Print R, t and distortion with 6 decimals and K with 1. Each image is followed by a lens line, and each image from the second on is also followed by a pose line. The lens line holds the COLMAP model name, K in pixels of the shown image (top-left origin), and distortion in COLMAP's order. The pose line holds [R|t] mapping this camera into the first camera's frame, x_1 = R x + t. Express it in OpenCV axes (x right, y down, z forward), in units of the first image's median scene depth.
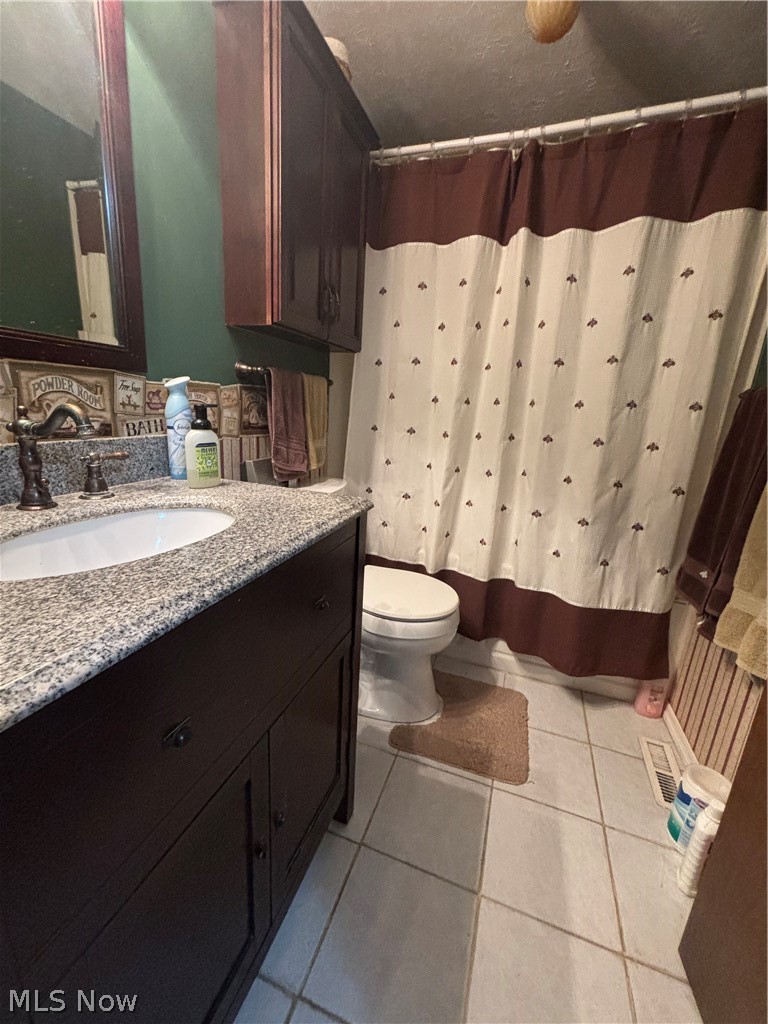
lens RADIAL K [[409.2, 0, 384.0], [0, 409.2, 512.0], [0, 0, 1]] dist [-0.002420, 0.000729]
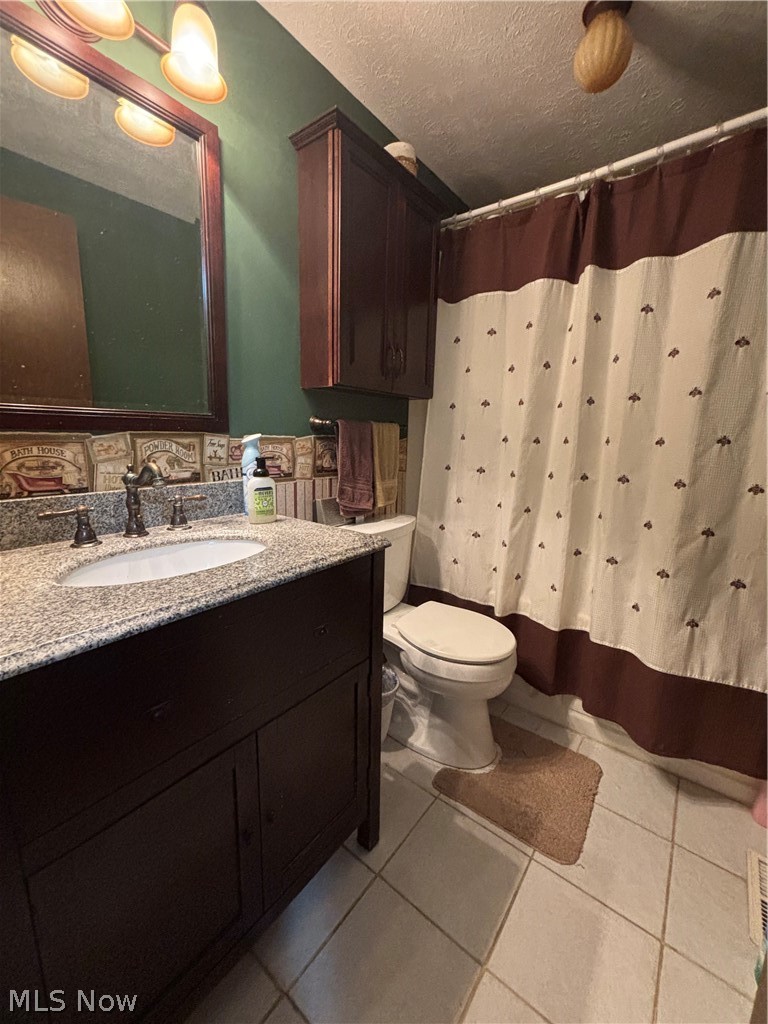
lens RADIAL K [[409.2, 0, 384.0], [0, 409.2, 512.0], [0, 0, 1]] dist [-0.002420, 0.000729]
pose [[0.948069, 0.024239, -0.317139, 0.202440], [-0.048566, 0.996432, -0.069029, -0.018290], [0.314335, 0.080847, 0.945863, -0.029669]]
